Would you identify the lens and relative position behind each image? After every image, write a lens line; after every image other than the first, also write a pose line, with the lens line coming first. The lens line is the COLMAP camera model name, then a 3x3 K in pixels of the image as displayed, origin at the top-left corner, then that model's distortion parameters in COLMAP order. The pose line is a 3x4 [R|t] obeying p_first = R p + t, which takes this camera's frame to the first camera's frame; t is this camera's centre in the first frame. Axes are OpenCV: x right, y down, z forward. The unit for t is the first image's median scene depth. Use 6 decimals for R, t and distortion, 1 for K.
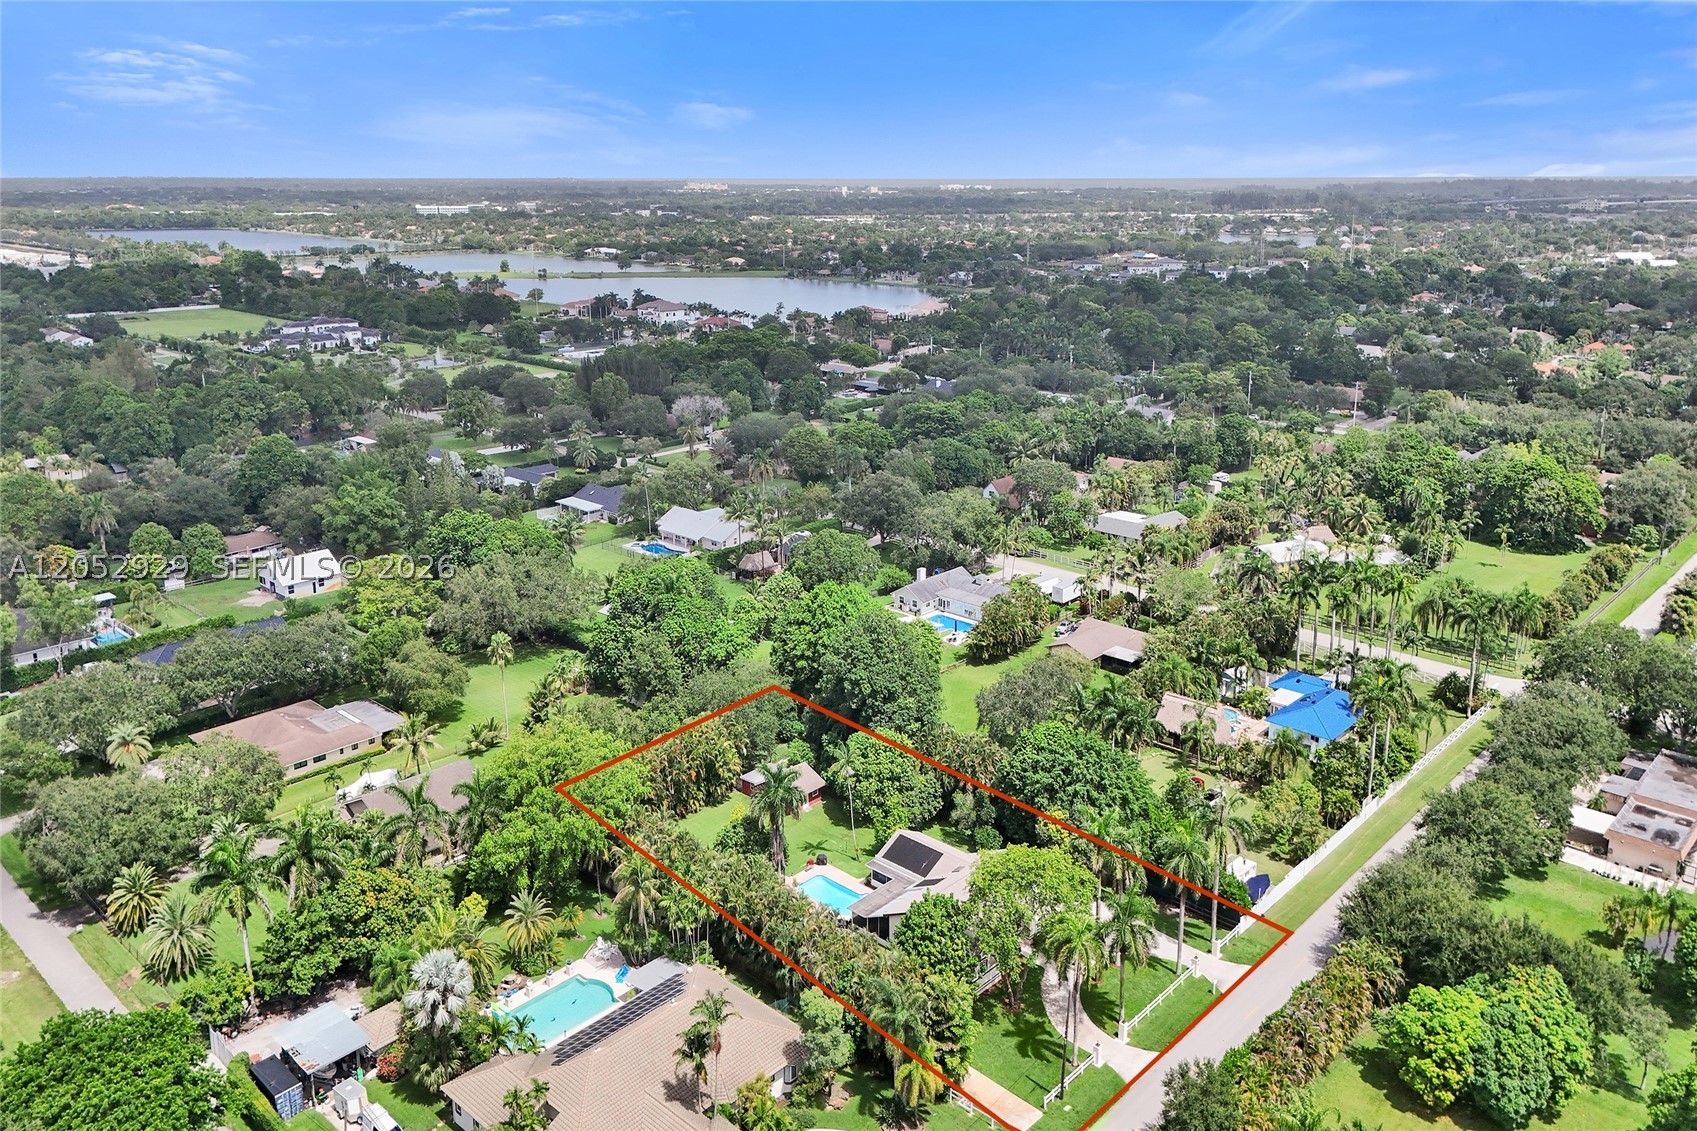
lens RADIAL K [[1251.1, 0, 819.9], [0, 1251.1, 482.9], [0, 0, 1]] dist [0.039749, -0.005933]
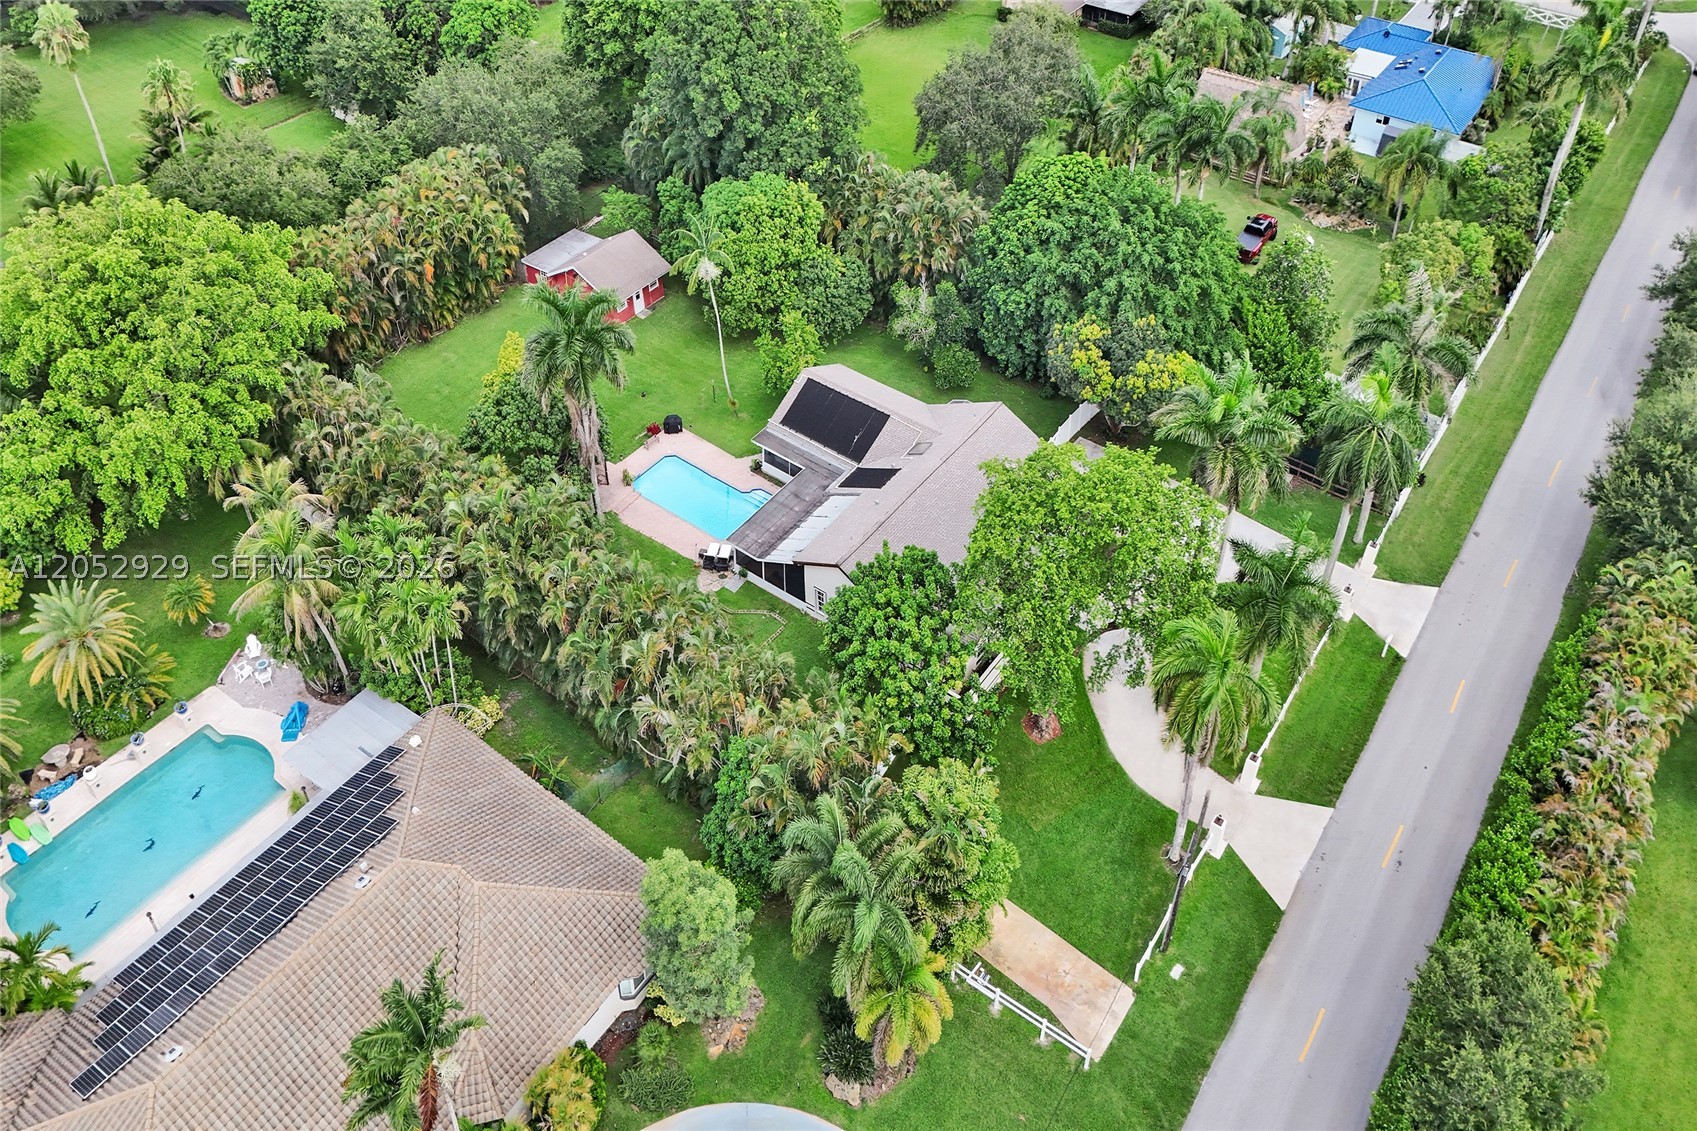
lens RADIAL K [[1251.1, 0, 819.9], [0, 1251.1, 482.9], [0, 0, 1]] dist [0.039749, -0.005933]
pose [[0.992524, -0.071683, 0.098782, 0.009904], [0.014803, 0.874077, 0.485561, 0.047067], [-0.121150, -0.480469, 0.868604, 0.462703]]
